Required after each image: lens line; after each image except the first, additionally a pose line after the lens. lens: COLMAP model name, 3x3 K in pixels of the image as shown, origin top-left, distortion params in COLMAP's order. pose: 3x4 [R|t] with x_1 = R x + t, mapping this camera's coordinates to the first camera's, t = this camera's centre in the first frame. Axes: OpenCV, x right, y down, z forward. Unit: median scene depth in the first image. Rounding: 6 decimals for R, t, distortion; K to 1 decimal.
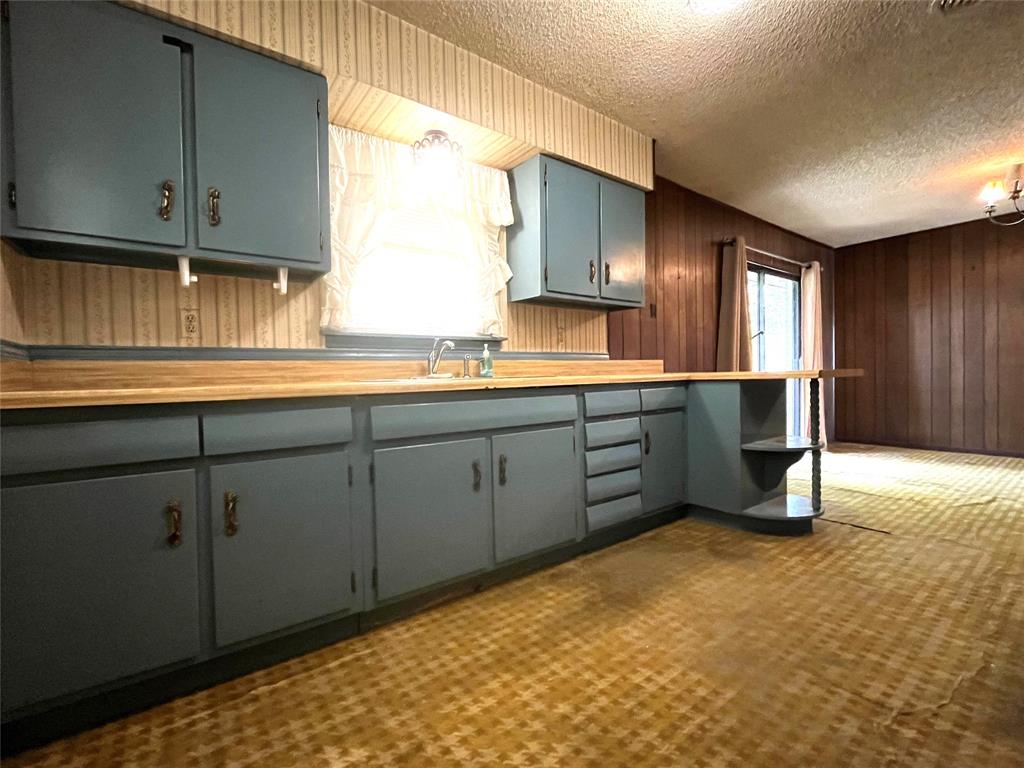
lens RADIAL K [[453.0, 0, 509.4], [0, 453.0, 385.3], [0, 0, 1]] dist [0.000879, -0.000928]
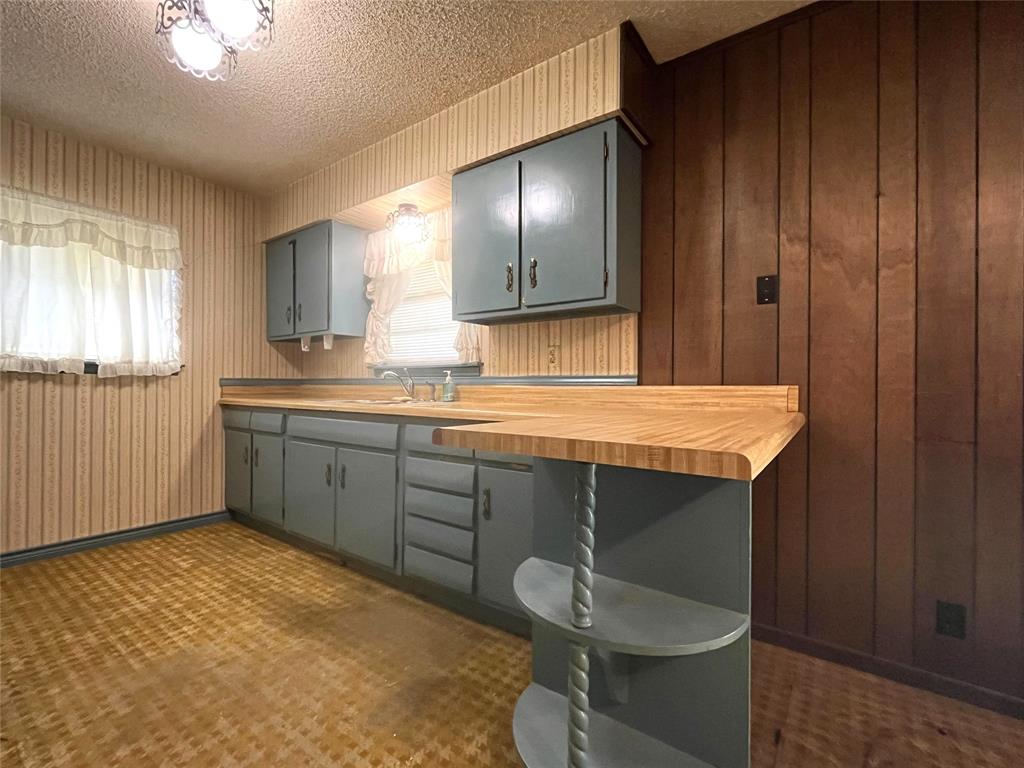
lens RADIAL K [[453.0, 0, 511.1], [0, 453.0, 385.1], [0, 0, 1]] dist [0.000879, -0.000928]
pose [[0.299840, 0.020265, -0.953774, 1.595287], [-0.035437, 0.999321, 0.010093, -0.114662], [0.953331, 0.030773, 0.300354, 1.283208]]
